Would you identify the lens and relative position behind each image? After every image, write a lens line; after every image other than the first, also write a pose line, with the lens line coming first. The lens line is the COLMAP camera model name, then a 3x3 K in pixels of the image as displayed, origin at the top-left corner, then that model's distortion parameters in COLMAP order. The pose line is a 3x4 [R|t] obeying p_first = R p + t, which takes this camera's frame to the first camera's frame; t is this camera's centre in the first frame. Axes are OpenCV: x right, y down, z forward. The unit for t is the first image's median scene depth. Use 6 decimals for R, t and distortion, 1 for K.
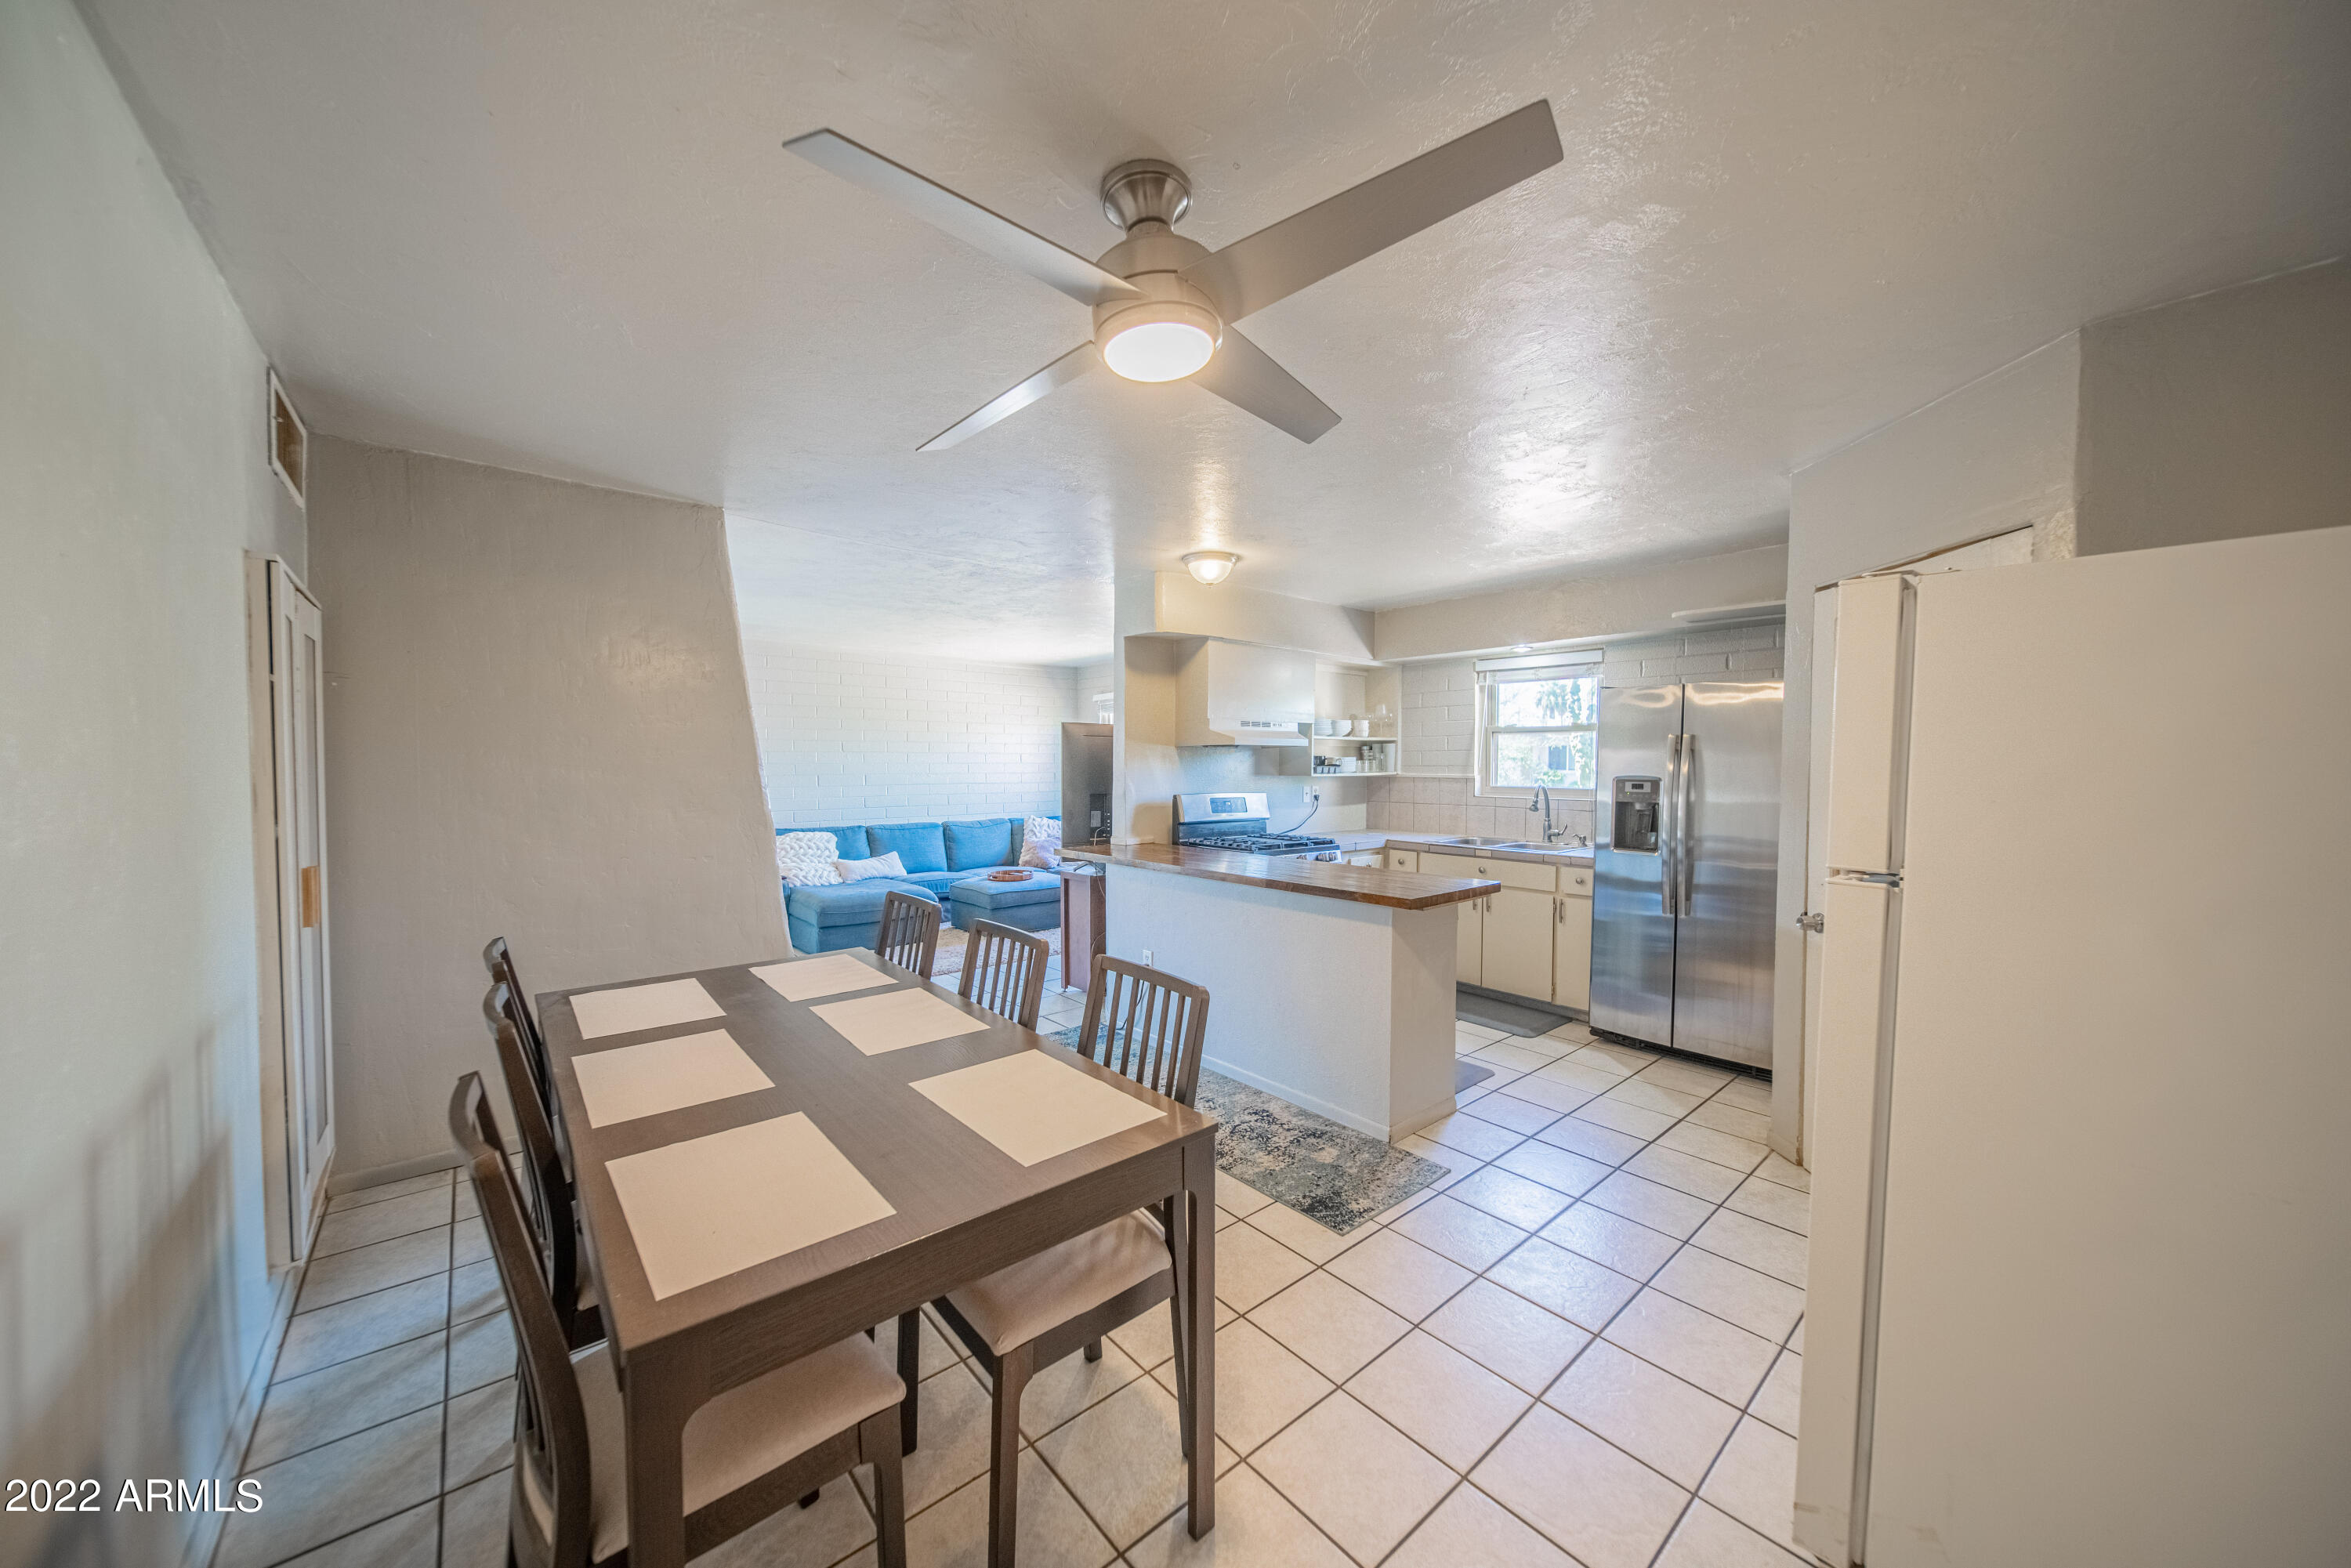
lens RADIAL K [[822.5, 0, 1171.1], [0, 822.5, 787.3], [0, 0, 1]] dist [-0.000341, -0.001314]
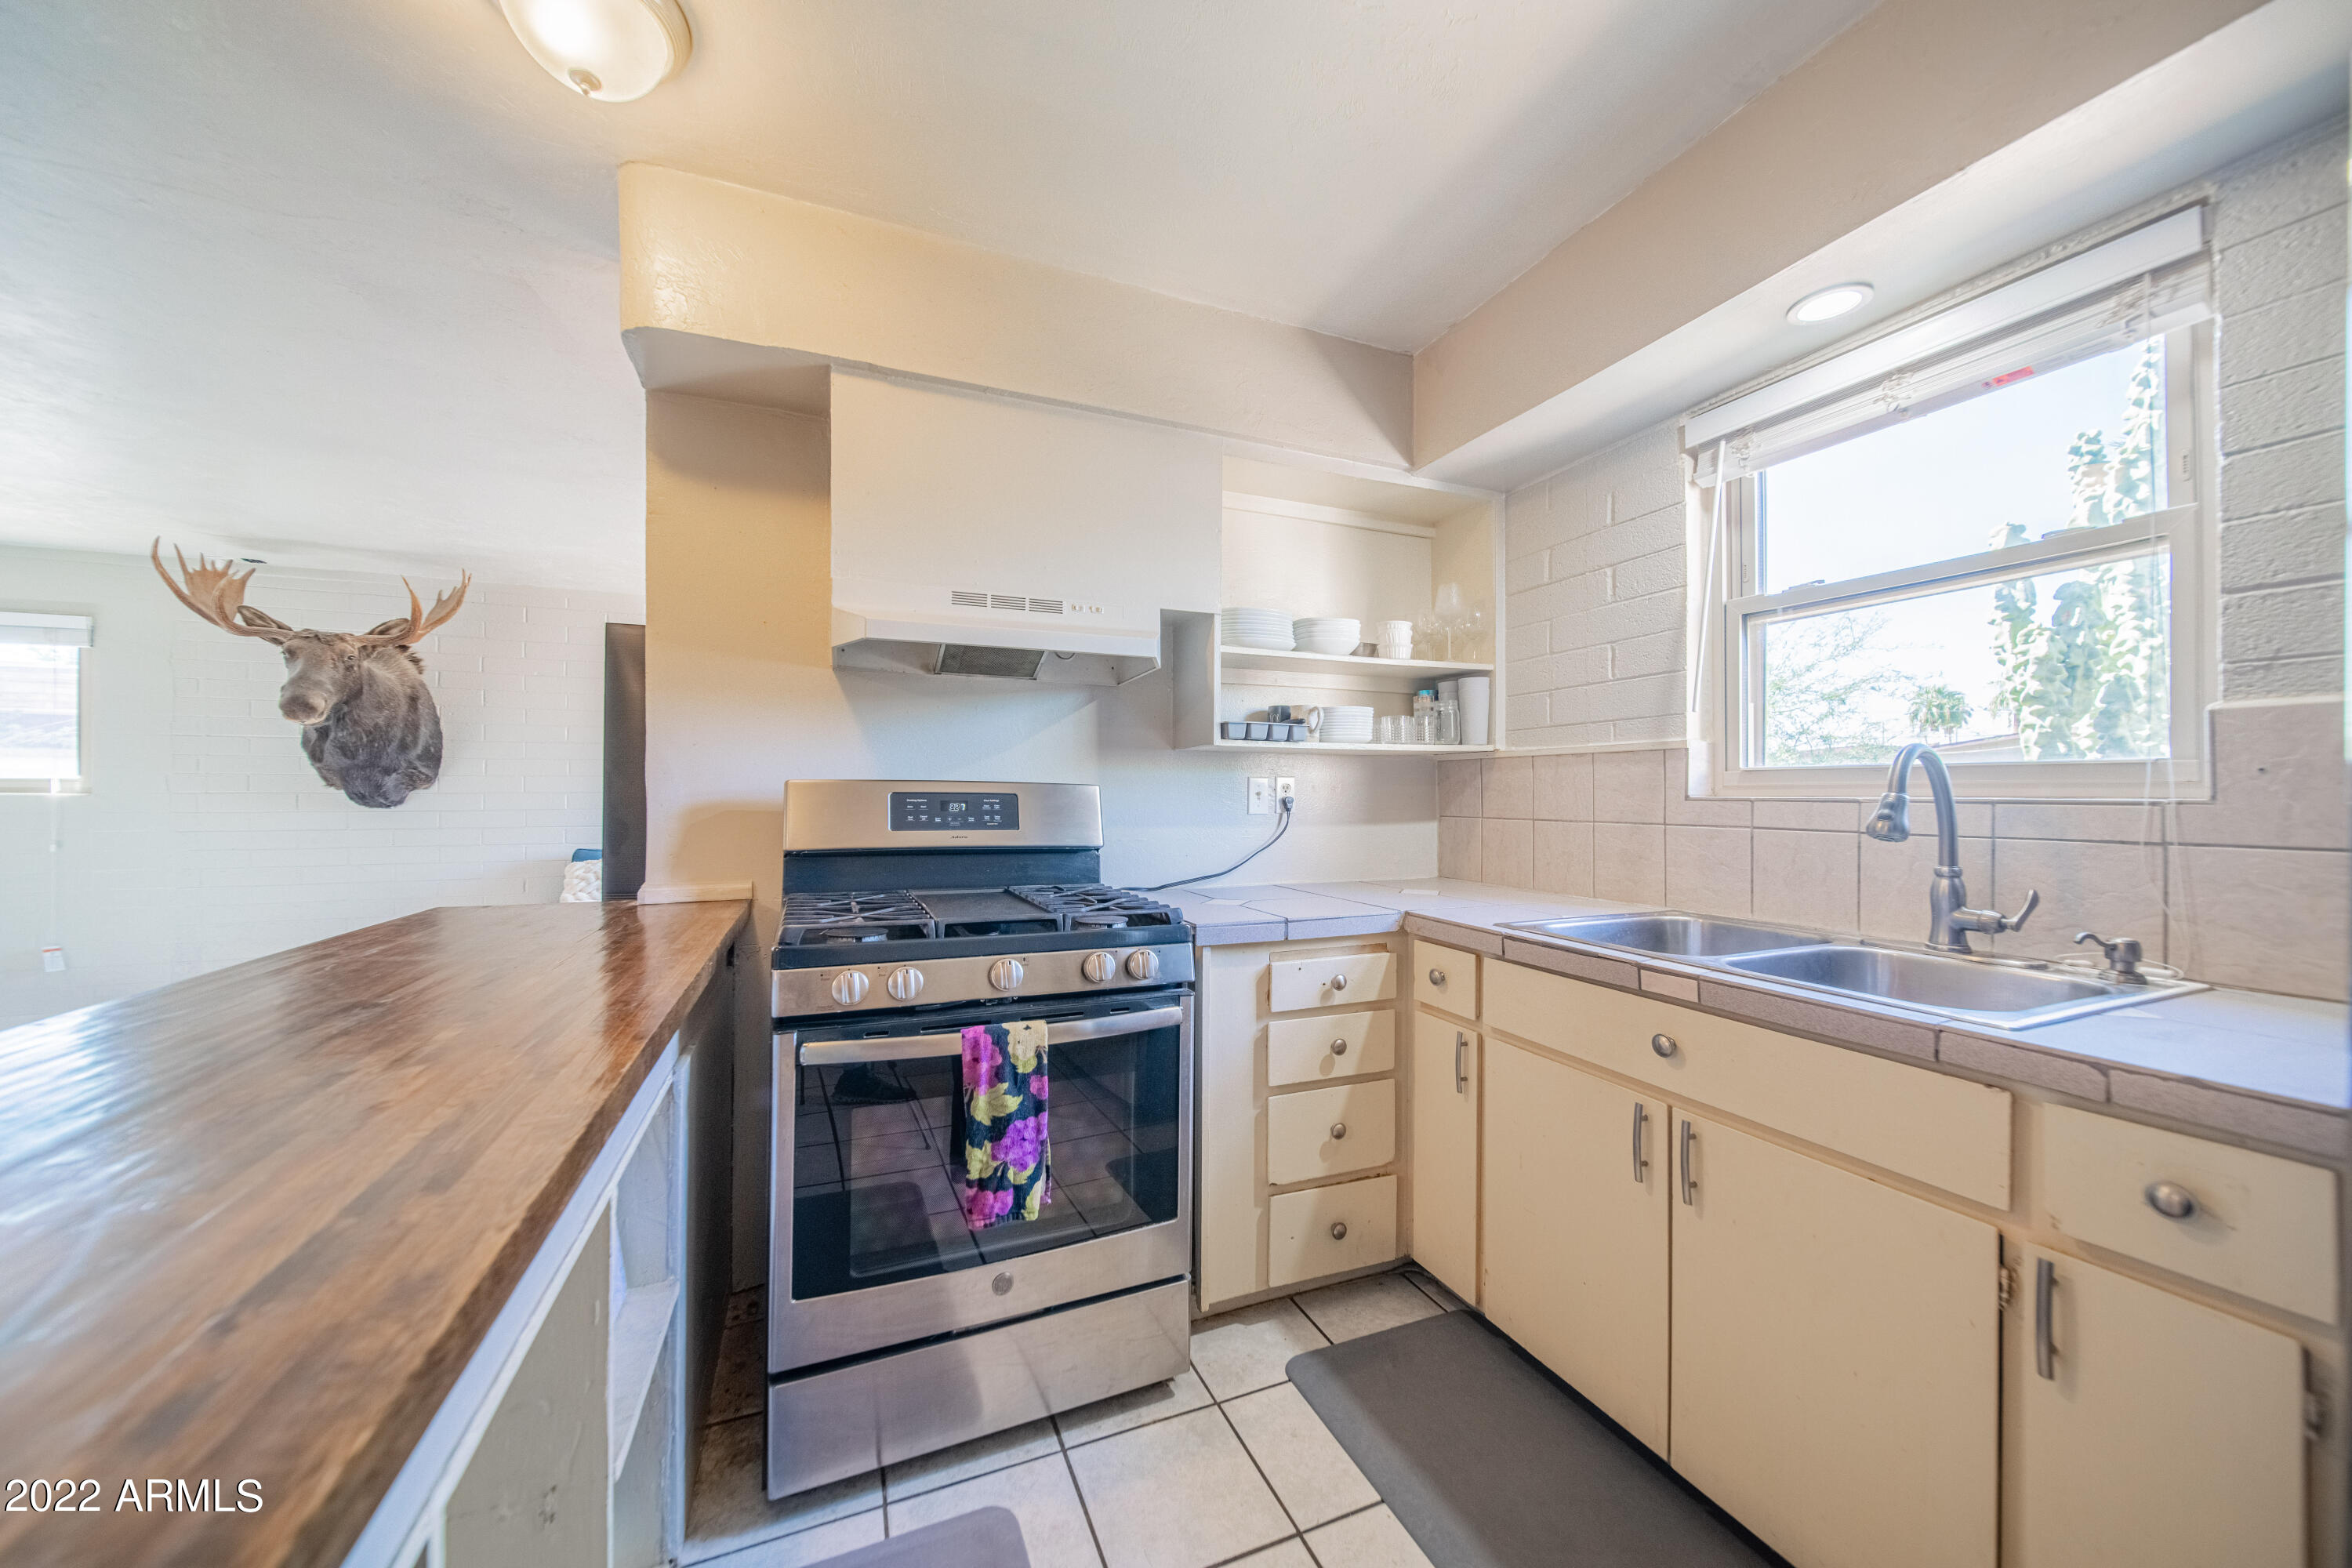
lens RADIAL K [[822.9, 0, 1170.1], [0, 822.9, 790.0], [0, 0, 1]] dist [-0.000341, -0.001314]
pose [[0.950812, -0.001568, -0.309766, 0.297956], [-0.009265, 0.999396, -0.033494, 0.023978], [0.309631, 0.034717, 0.950223, 0.663044]]
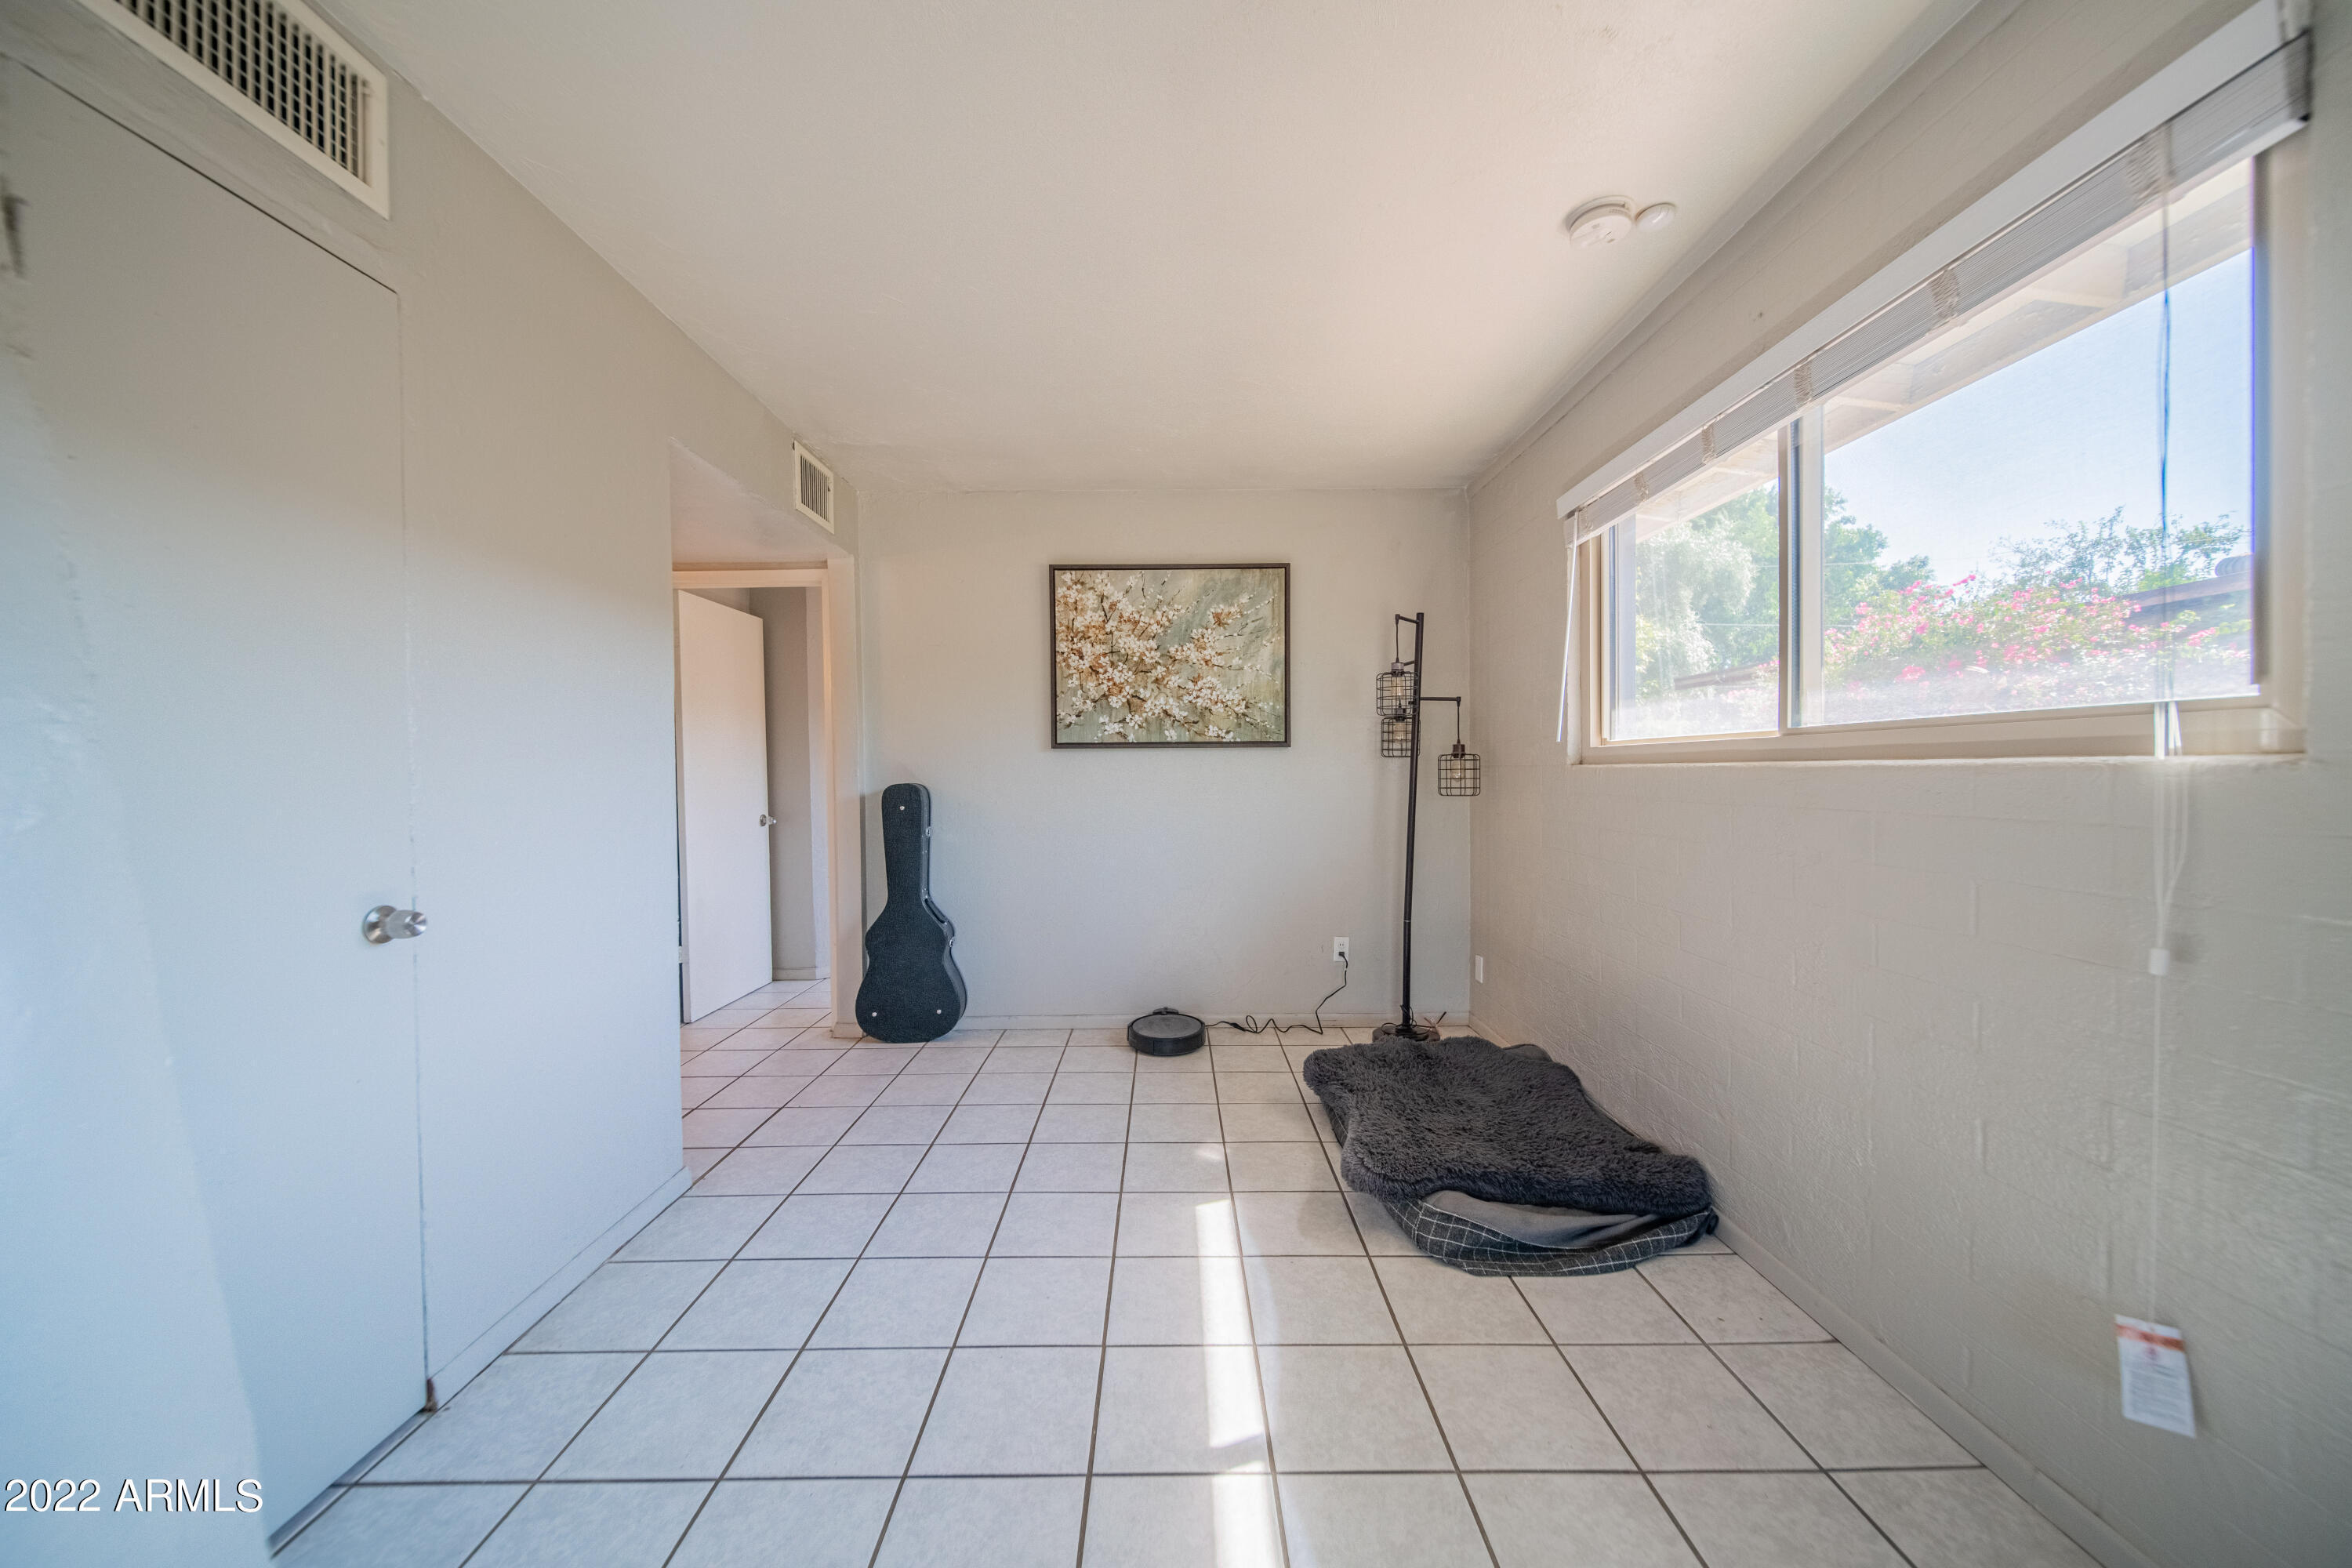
lens RADIAL K [[822.9, 0, 1180.8], [0, 822.9, 786.4], [0, 0, 1]] dist [-0.000341, -0.001314]
pose [[-0.637000, 0.021414, -0.770567, -0.722855], [-0.012232, 0.999207, 0.037879, 0.012317], [0.770767, 0.033554, -0.636233, 1.048296]]
